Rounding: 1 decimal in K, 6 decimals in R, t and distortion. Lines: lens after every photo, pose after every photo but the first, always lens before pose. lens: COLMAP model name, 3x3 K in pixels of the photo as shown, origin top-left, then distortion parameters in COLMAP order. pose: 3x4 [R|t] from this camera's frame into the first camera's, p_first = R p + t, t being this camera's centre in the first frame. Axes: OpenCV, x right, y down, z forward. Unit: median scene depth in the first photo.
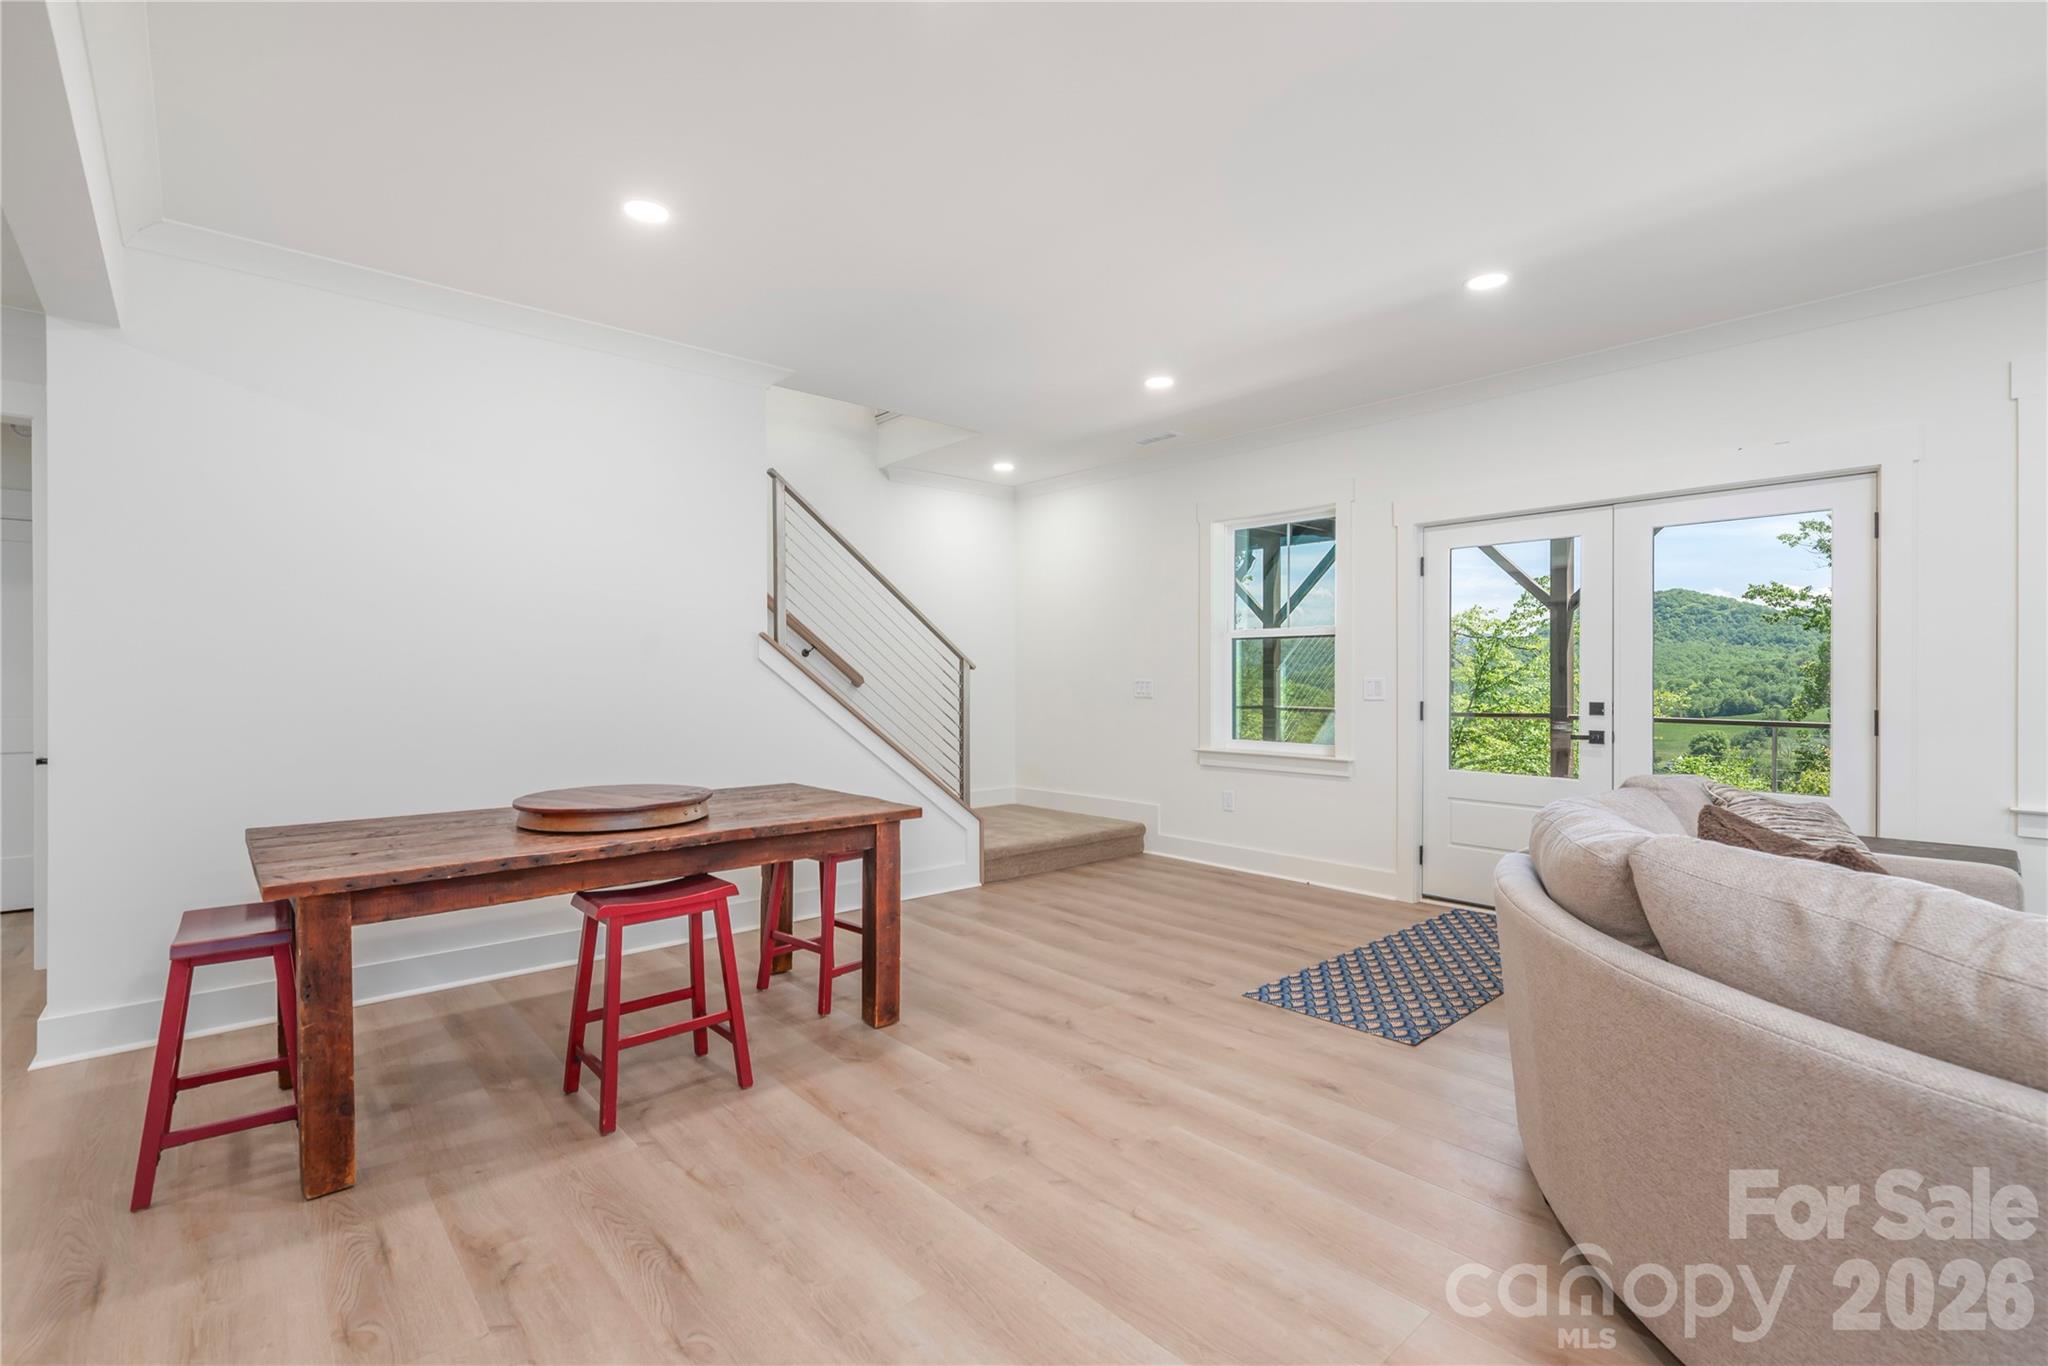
lens RADIAL K [[925.4, 0, 1023.9], [0, 925.4, 679.5], [0, 0, 1]] dist [-0.003293, -0.000225]
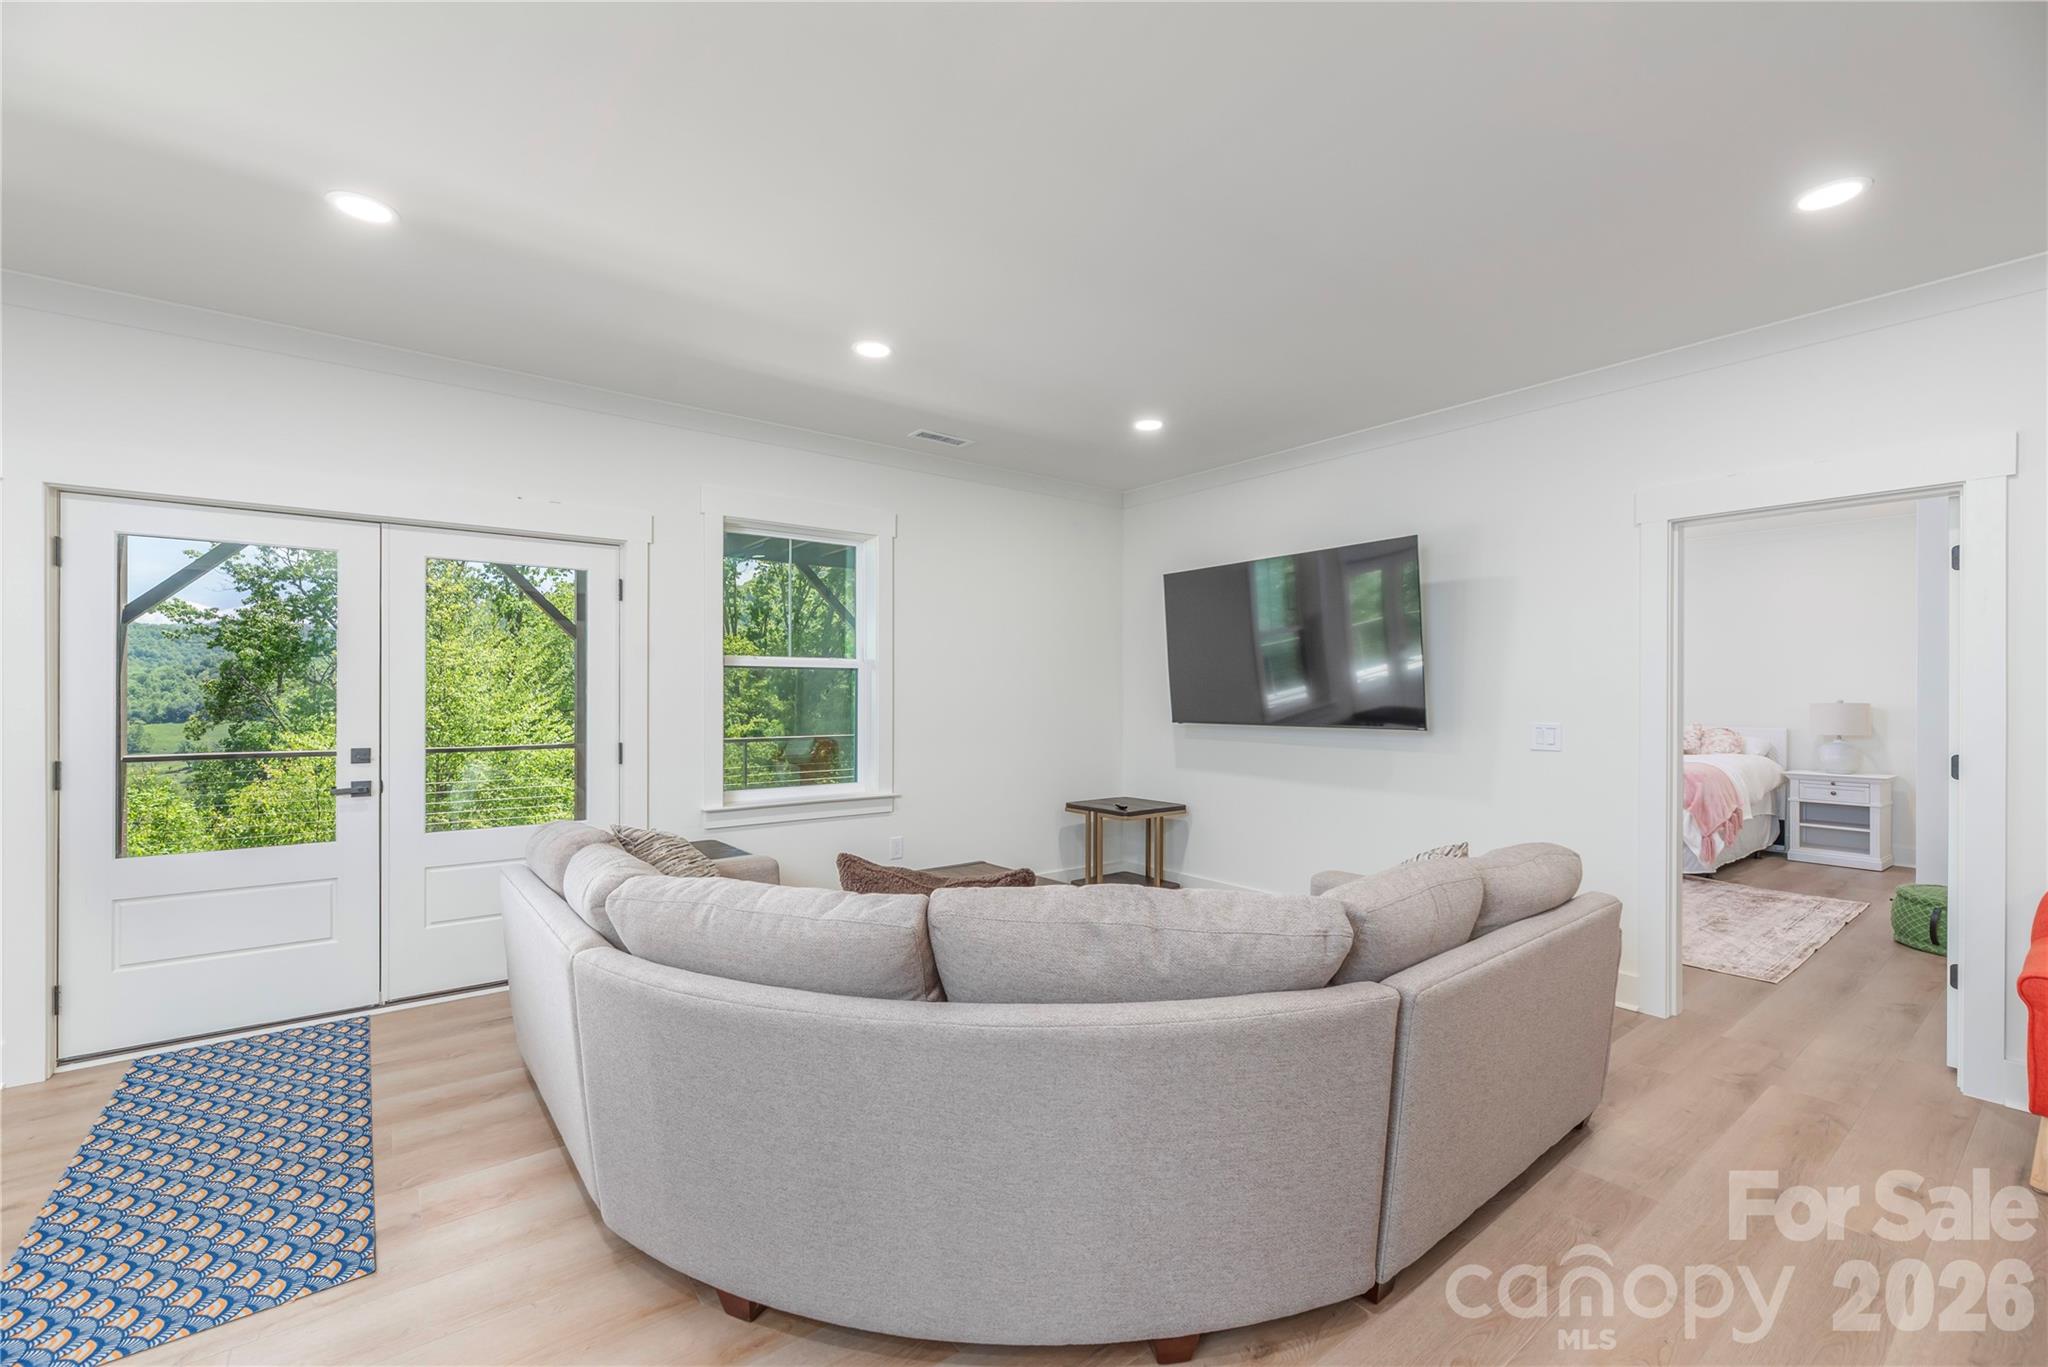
lens RADIAL K [[846.8, 0, 1021.2], [0, 846.8, 698.2], [0, 0, 1]] dist [0.000768, -0.000705]
pose [[0.080200, -0.005760, 0.996762, -0.156031], [0.001361, 0.999983, 0.005669, -0.034051], [-0.996778, 0.000902, 0.080207, 0.428277]]
